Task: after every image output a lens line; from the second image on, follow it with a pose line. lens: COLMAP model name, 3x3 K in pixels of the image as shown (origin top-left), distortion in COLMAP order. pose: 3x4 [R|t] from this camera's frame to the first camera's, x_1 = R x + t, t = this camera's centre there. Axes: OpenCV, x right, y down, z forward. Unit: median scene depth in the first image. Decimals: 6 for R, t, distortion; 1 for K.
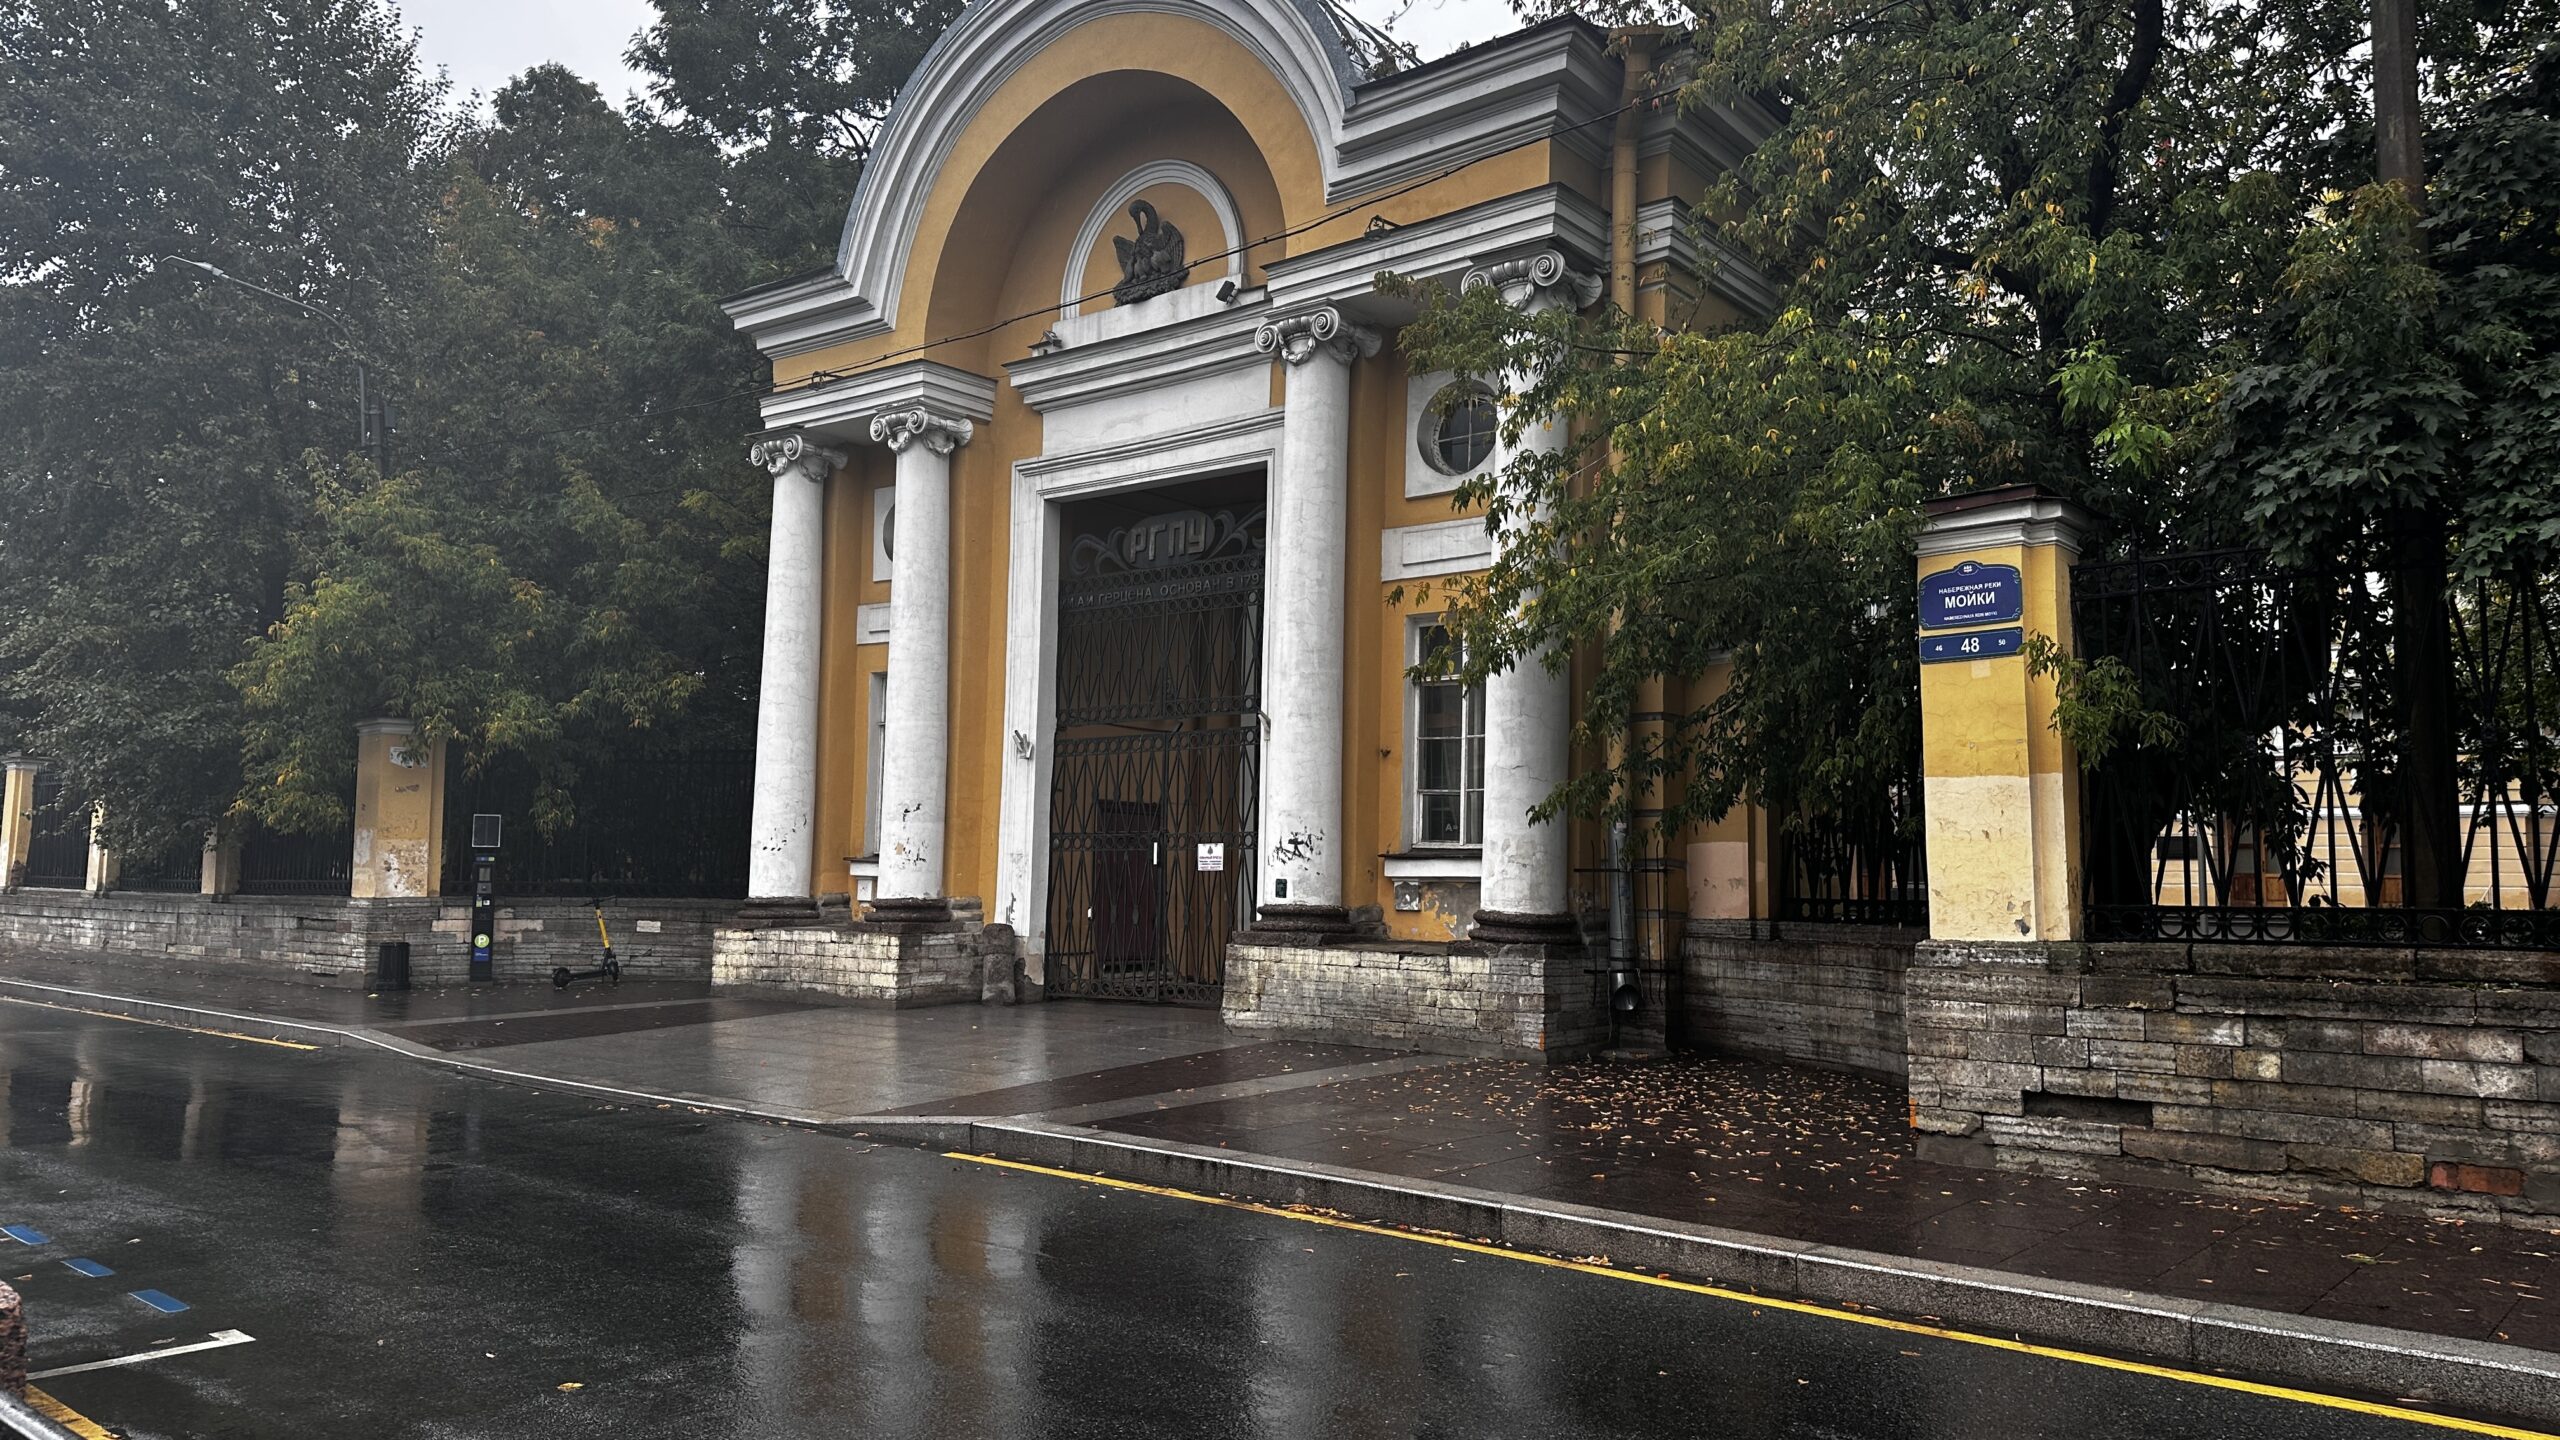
lens RADIAL K [[1798.3, 0, 1280.0], [0, 1798.3, 720.0], [0, 0, 1]] dist [0.162637, -0.269245]
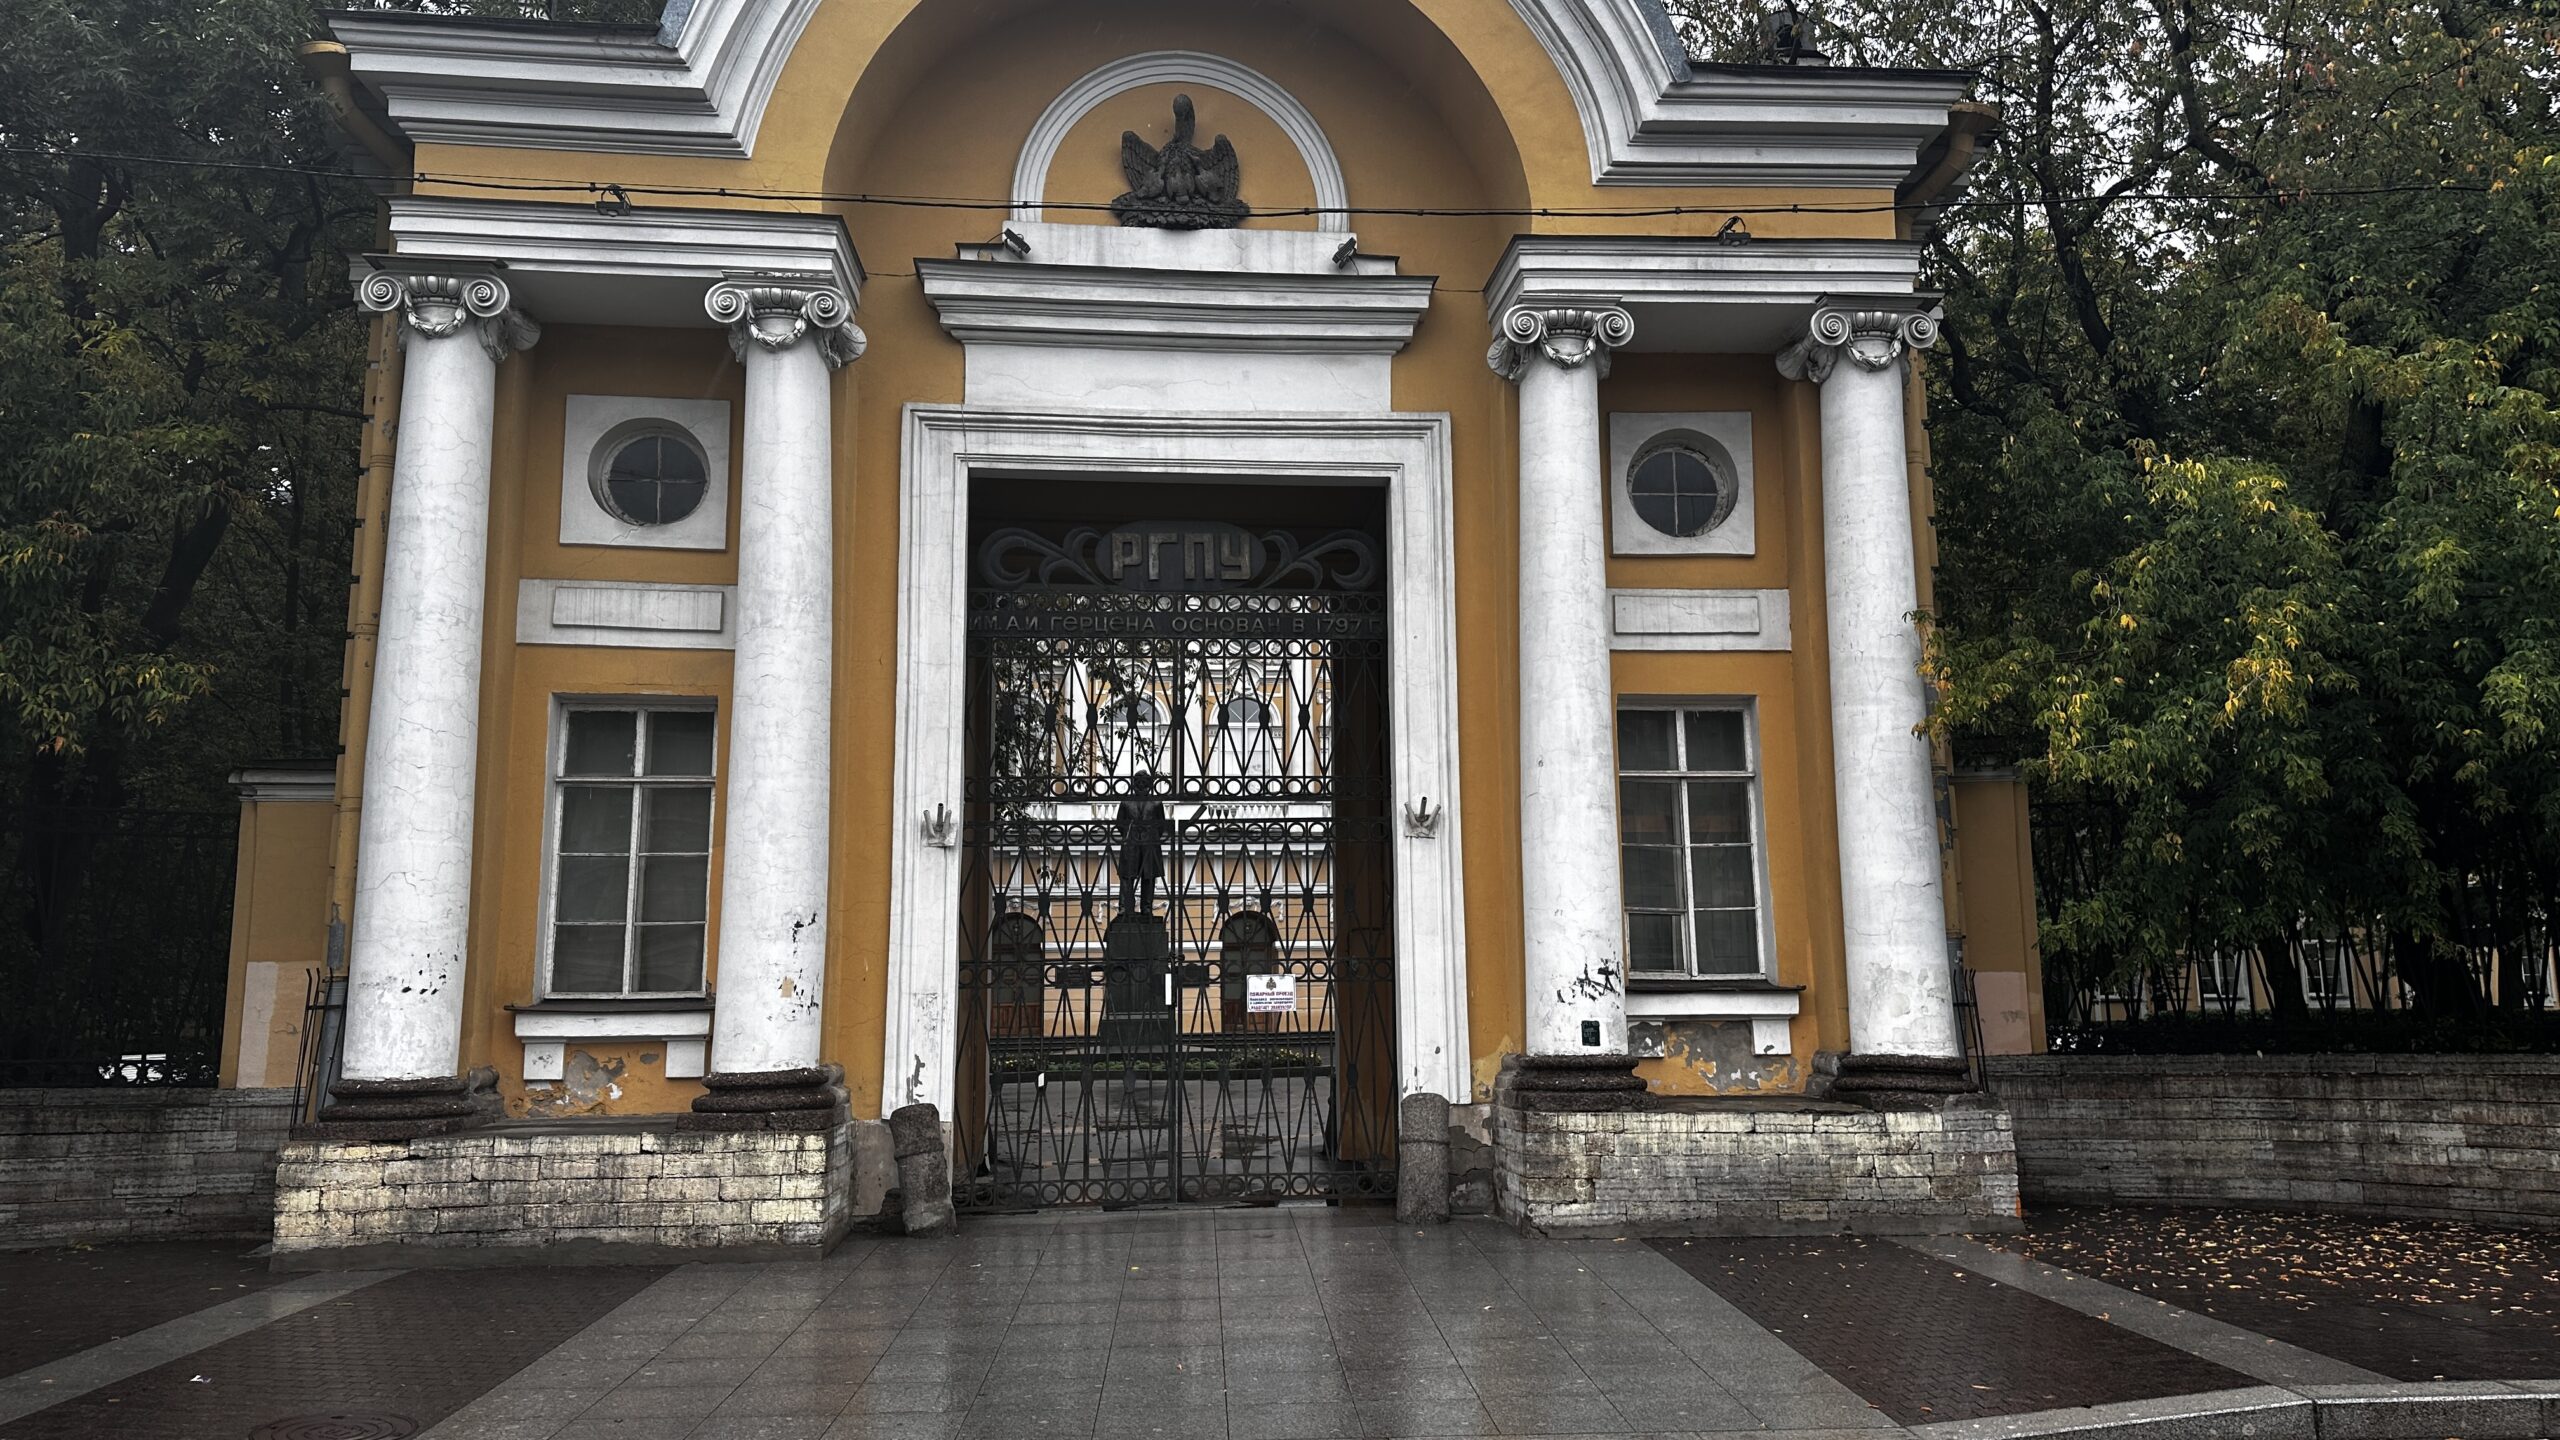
lens RADIAL K [[1787.7, 0, 1281.5], [0, 1787.7, 713.1], [0, 0, 1]] dist [0.148712, -0.269219]
pose [[0.711281, 0.095752, 0.696356, -0.553926], [-0.043065, 0.994754, -0.092794, 0.030416], [-0.701587, 0.036014, 0.711673, 0.474223]]
